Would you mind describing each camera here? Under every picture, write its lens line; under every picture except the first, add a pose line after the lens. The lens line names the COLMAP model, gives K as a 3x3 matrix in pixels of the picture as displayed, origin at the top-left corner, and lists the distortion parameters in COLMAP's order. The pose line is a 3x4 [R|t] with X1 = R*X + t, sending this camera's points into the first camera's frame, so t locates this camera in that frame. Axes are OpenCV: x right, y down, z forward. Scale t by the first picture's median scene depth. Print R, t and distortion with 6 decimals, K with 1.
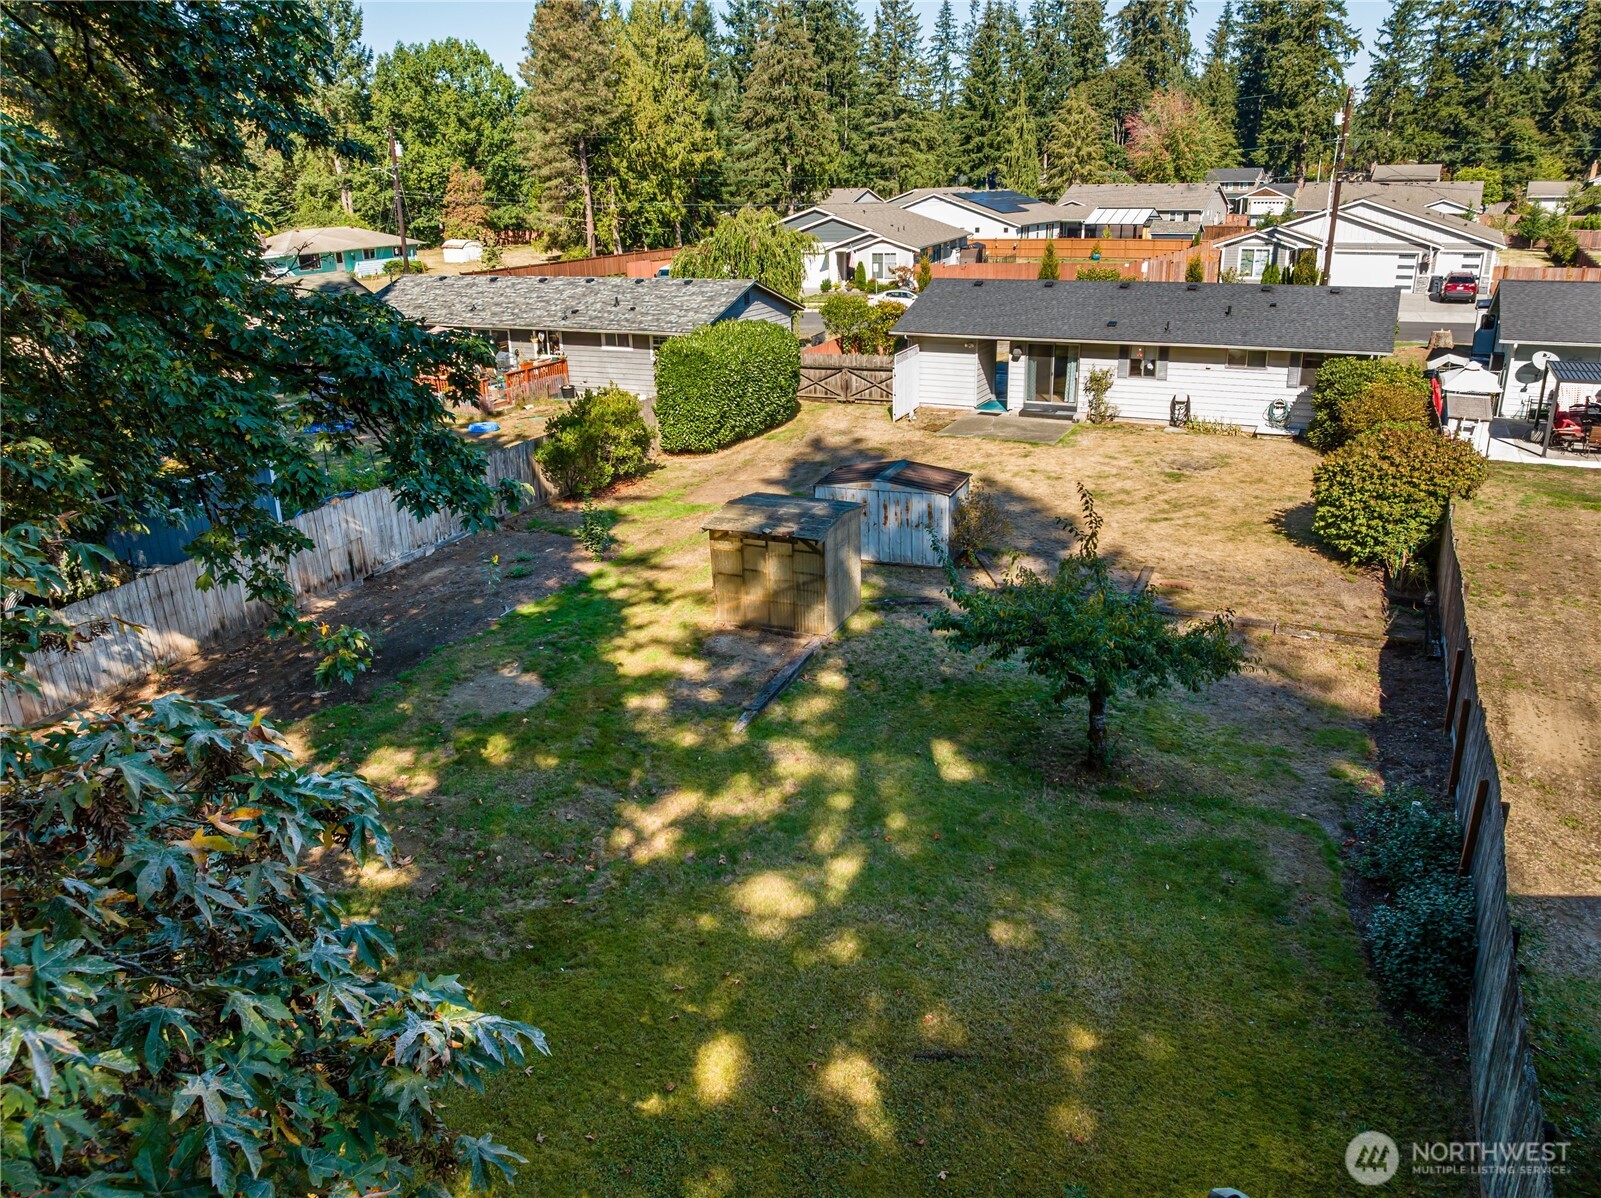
lens RADIAL K [[1129.4, 0, 806.1], [0, 1129.4, 590.1], [0, 0, 1]] dist [-0.038380, 0.007928]
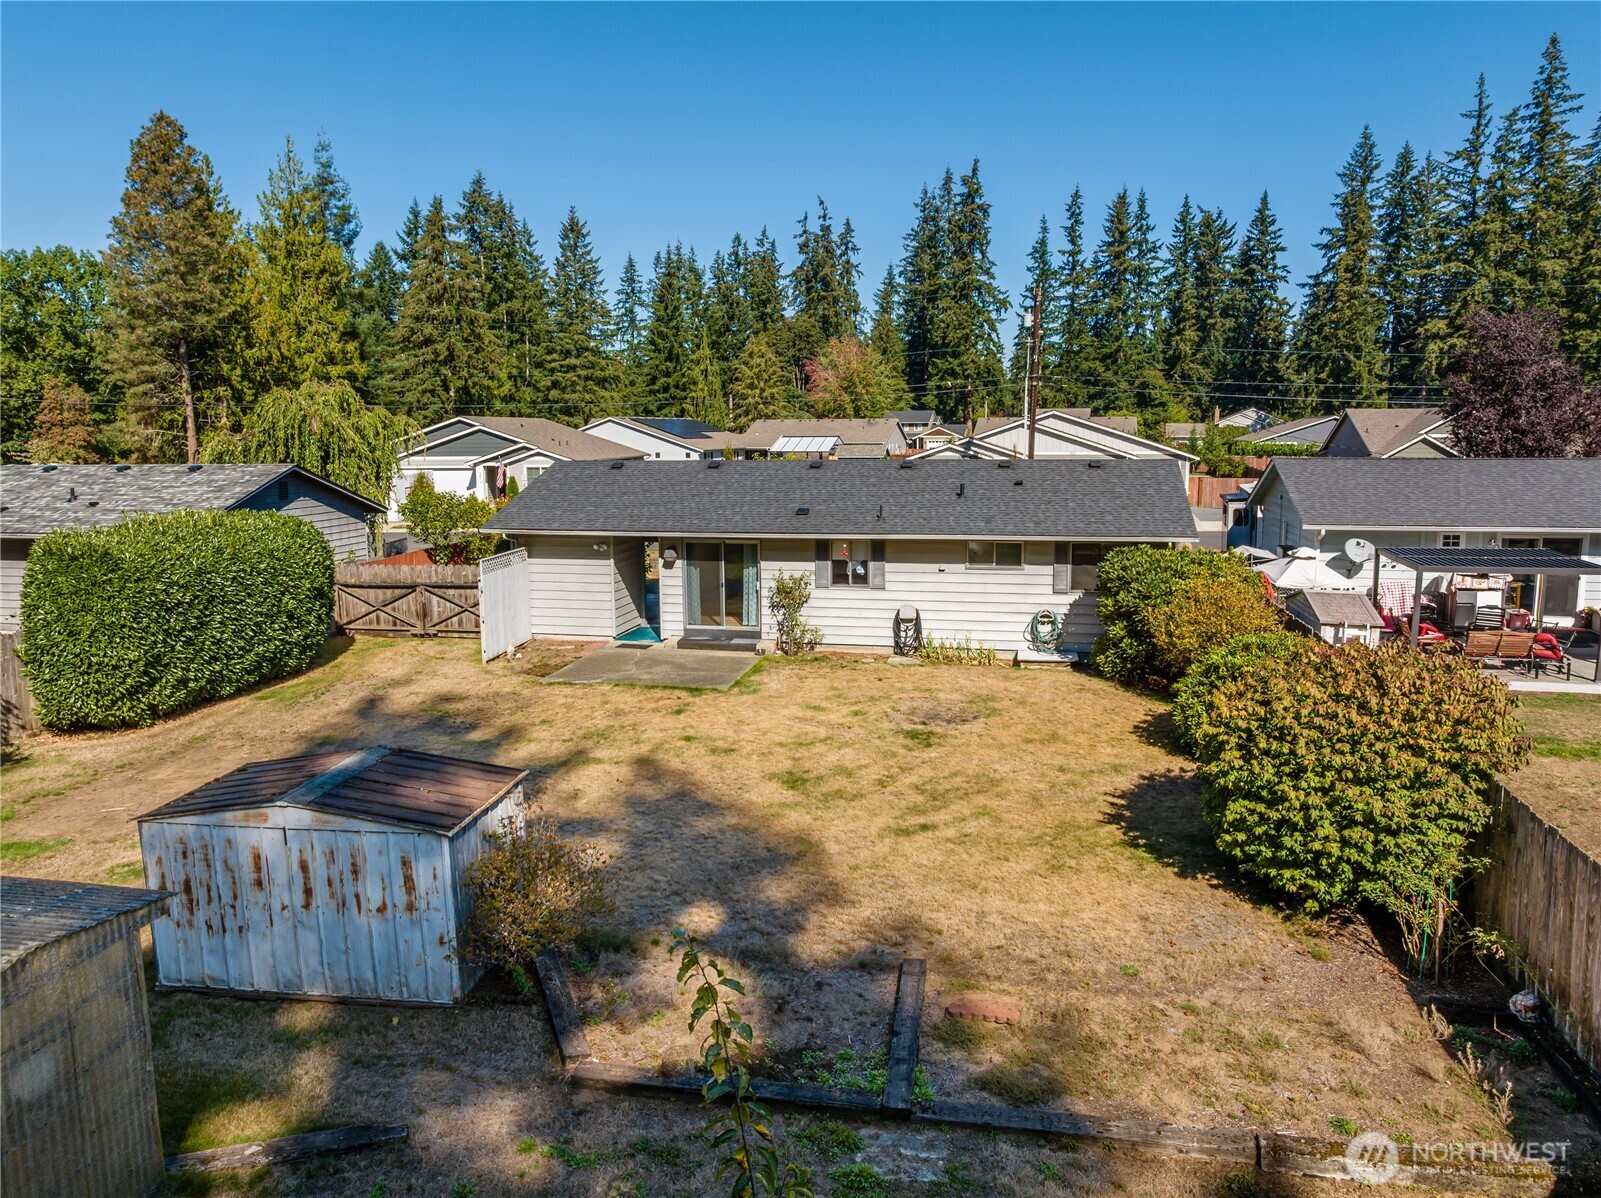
lens RADIAL K [[1129.0, 0, 800.5], [0, 1129.0, 599.0], [0, 0, 1]] dist [-0.043319, 0.026273]
pose [[0.967626, -0.019759, 0.251615, 0.034473], [0.069903, 0.978912, -0.191952, -0.018442], [-0.242516, 0.203326, 0.948601, 0.127726]]
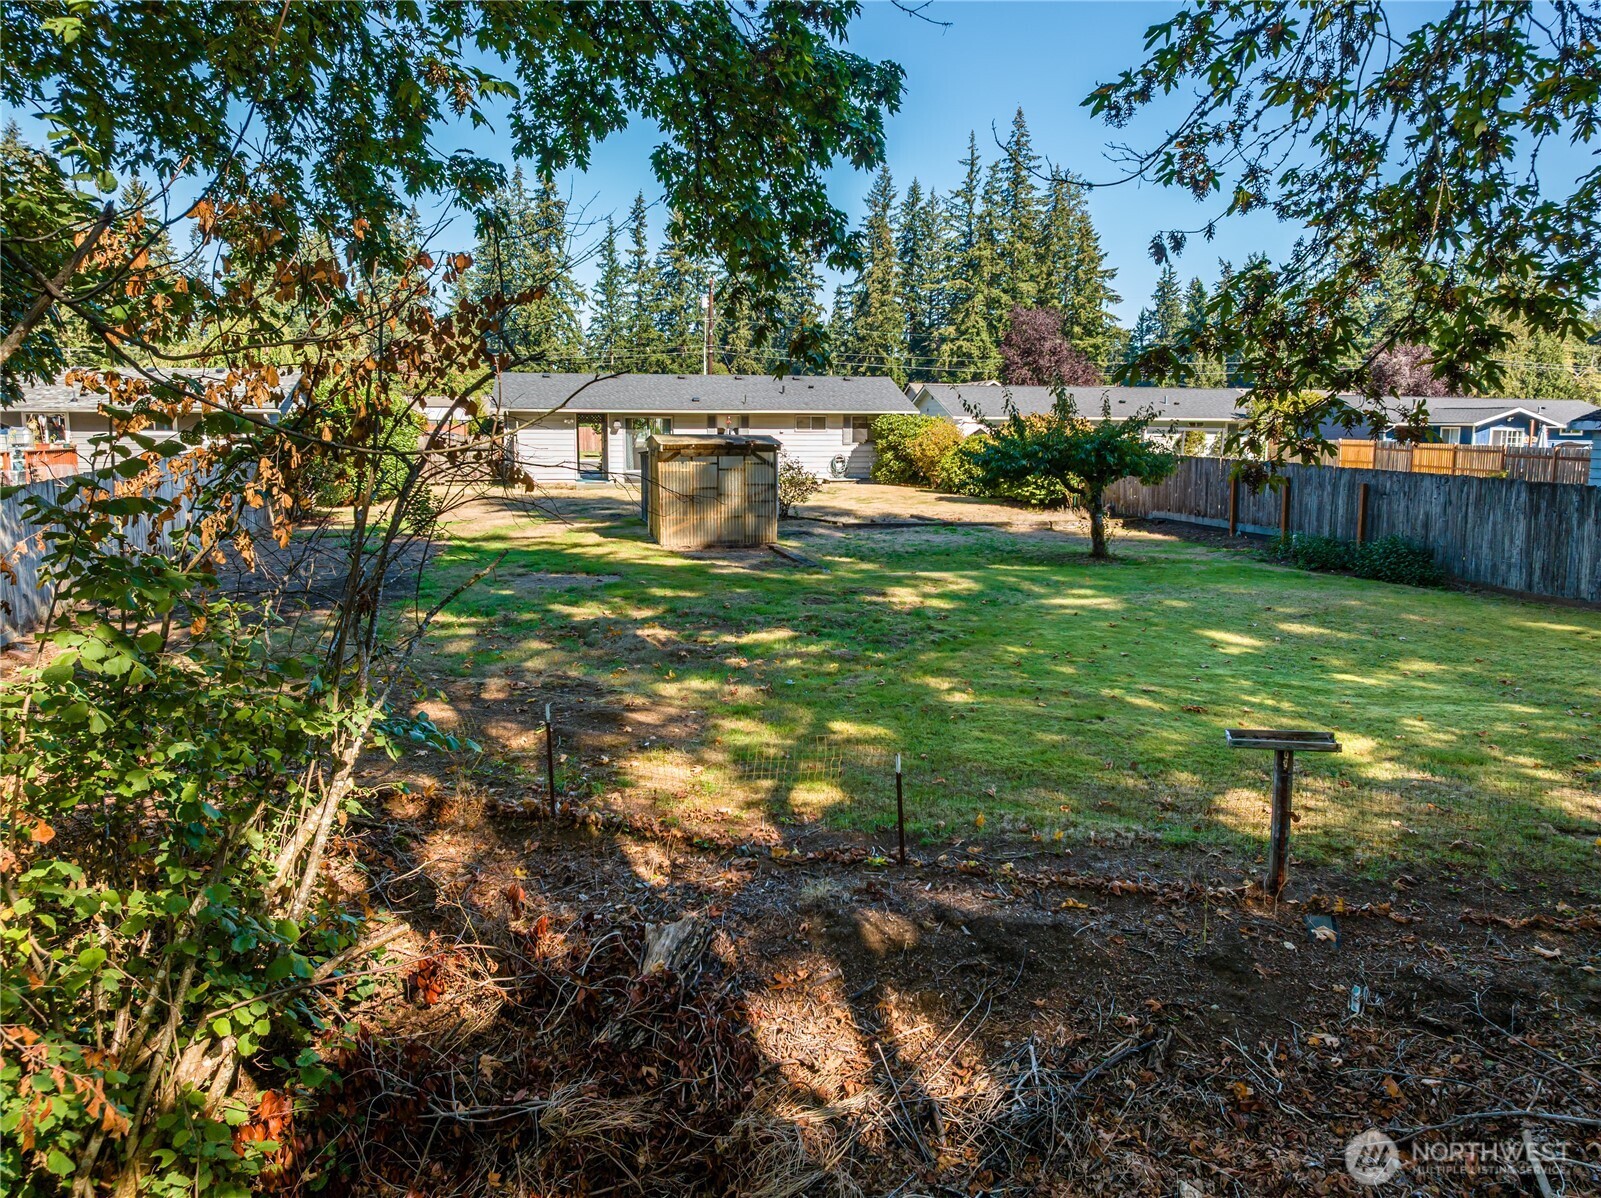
lens RADIAL K [[1129.0, 0, 800.5], [0, 1129.0, 599.0], [0, 0, 1]] dist [-0.043319, 0.026273]
pose [[0.794107, -0.064990, 0.604293, -0.125563], [0.185296, 0.972820, -0.138874, 0.050308], [-0.578843, 0.222254, 0.784566, 0.030165]]
